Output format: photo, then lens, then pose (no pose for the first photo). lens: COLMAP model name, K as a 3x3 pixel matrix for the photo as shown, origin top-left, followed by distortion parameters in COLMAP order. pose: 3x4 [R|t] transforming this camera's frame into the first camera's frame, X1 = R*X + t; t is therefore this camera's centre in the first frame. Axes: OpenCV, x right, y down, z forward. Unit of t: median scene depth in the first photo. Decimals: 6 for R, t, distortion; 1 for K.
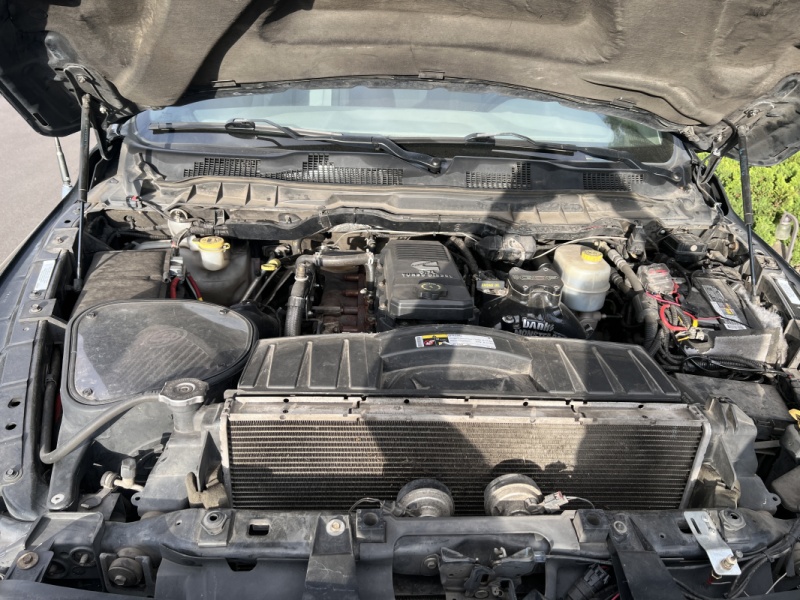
lens RADIAL K [[597.0, 0, 400.0], [0, 597.0, 300.0], [0, 0, 1]] dist [0.080587, -0.103868]
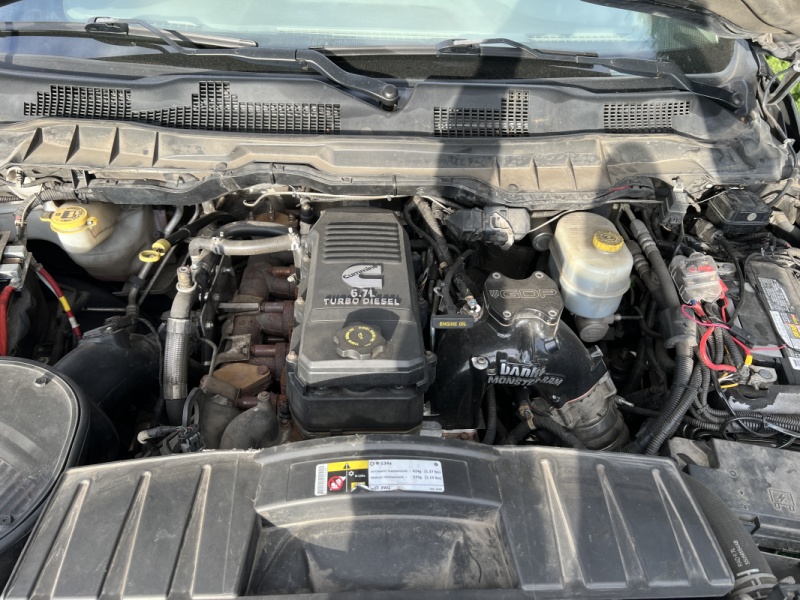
lens RADIAL K [[611.4, 0, 400.0], [0, 611.4, 300.0], [0, 0, 1]] dist [0.040336, -0.039088]
pose [[0.999979, -0.002448, -0.005968, 0.077194], [0.003785, 0.971845, 0.235591, -0.169033], [0.005223, -0.235609, 0.971834, 0.276112]]
